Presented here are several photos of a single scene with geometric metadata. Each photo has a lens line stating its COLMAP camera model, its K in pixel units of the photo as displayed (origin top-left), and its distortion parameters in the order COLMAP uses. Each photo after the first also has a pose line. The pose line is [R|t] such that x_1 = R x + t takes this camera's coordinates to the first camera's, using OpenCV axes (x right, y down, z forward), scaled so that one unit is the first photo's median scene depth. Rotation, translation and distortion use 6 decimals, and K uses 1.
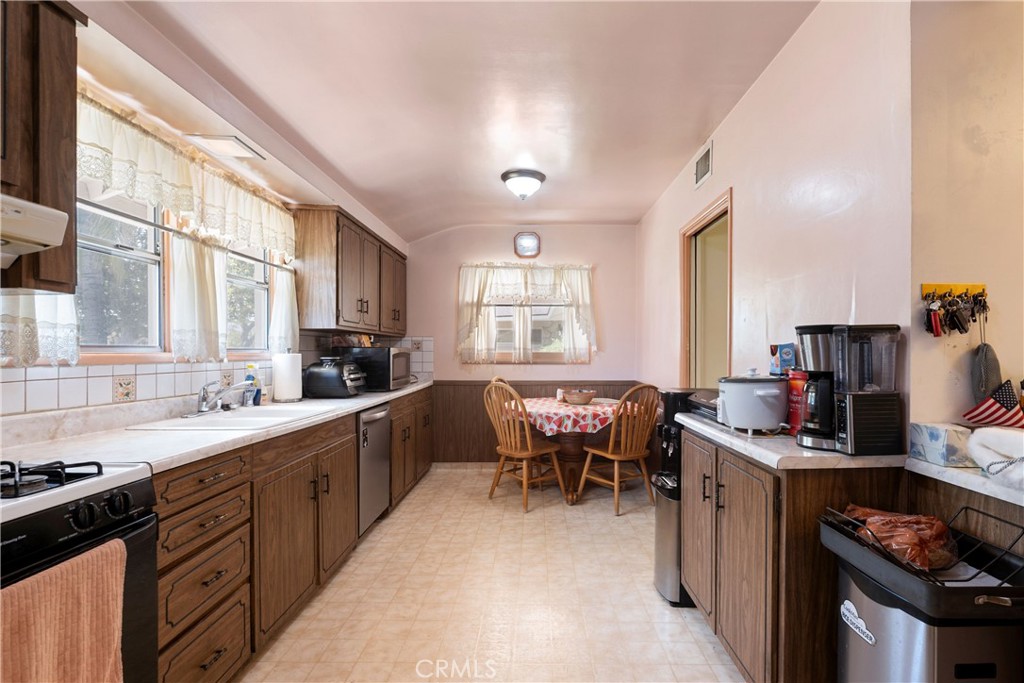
lens RADIAL K [[486.9, 0, 534.5], [0, 486.9, 352.8], [0, 0, 1]] dist [-0.013674, 0.000378]
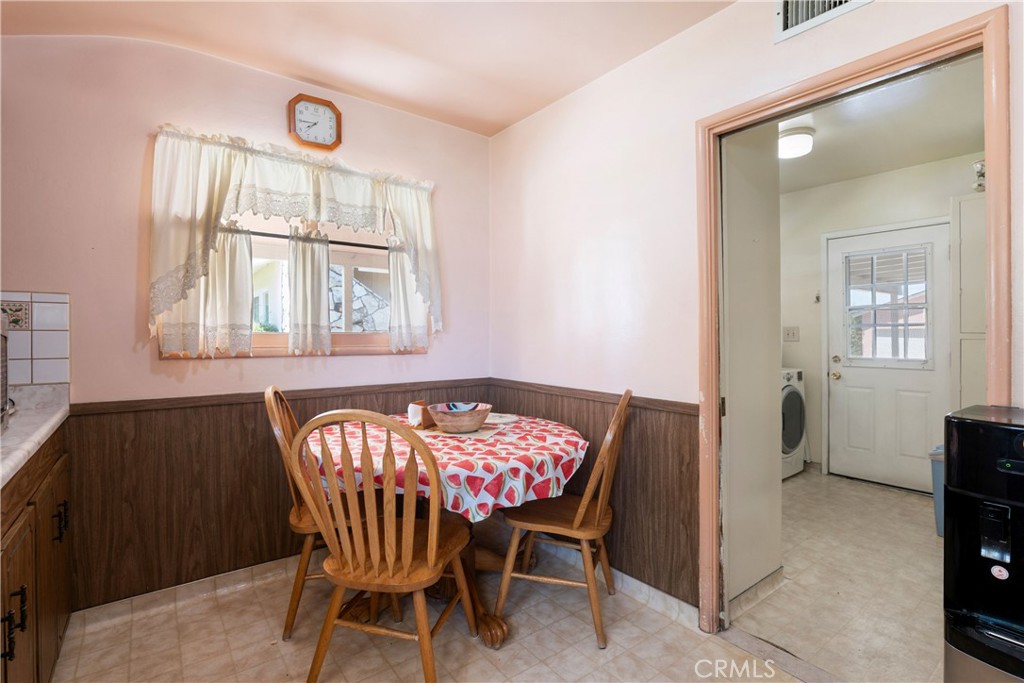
lens RADIAL K [[475.7, 0, 507.4], [0, 475.7, 335.6], [0, 0, 1]] dist [-0.011602, 0.000028]
pose [[0.796150, -0.003952, 0.605086, -0.209997], [0.002690, 0.999992, 0.002992, 0.000712], [-0.605093, -0.000755, 0.796155, 0.645823]]
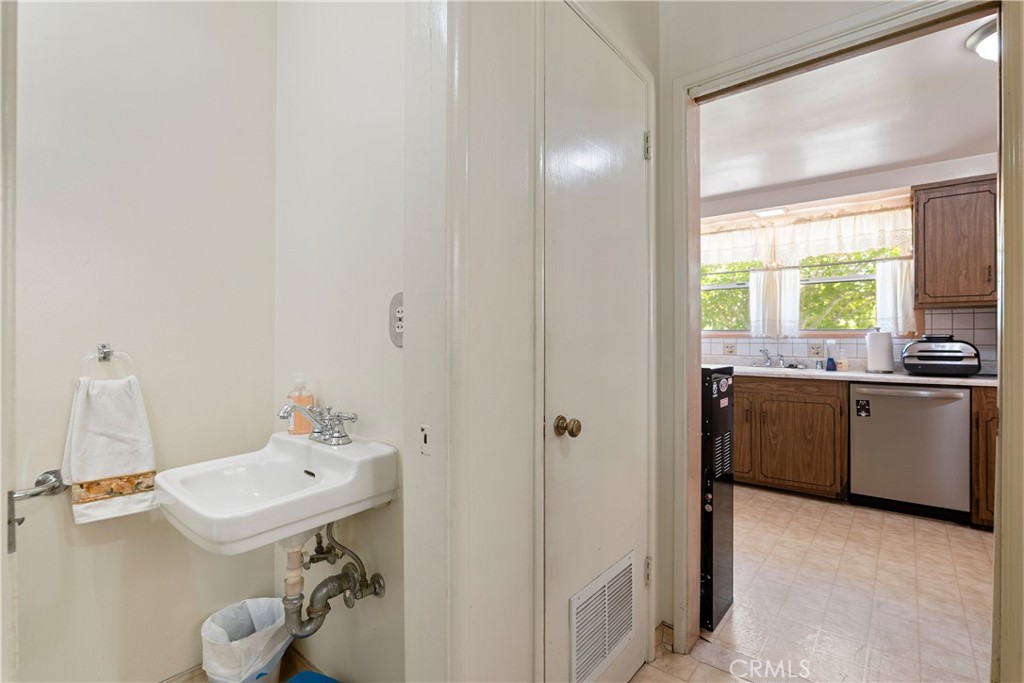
lens RADIAL K [[482.2, 0, 515.0], [0, 482.2, 342.5], [0, 0, 1]] dist [-0.012515, 0.000158]
pose [[-0.632836, -0.000820, -0.774285, 0.788441], [-0.003307, 0.999993, 0.001643, 0.022753], [0.774279, 0.003600, -0.632834, 0.867604]]
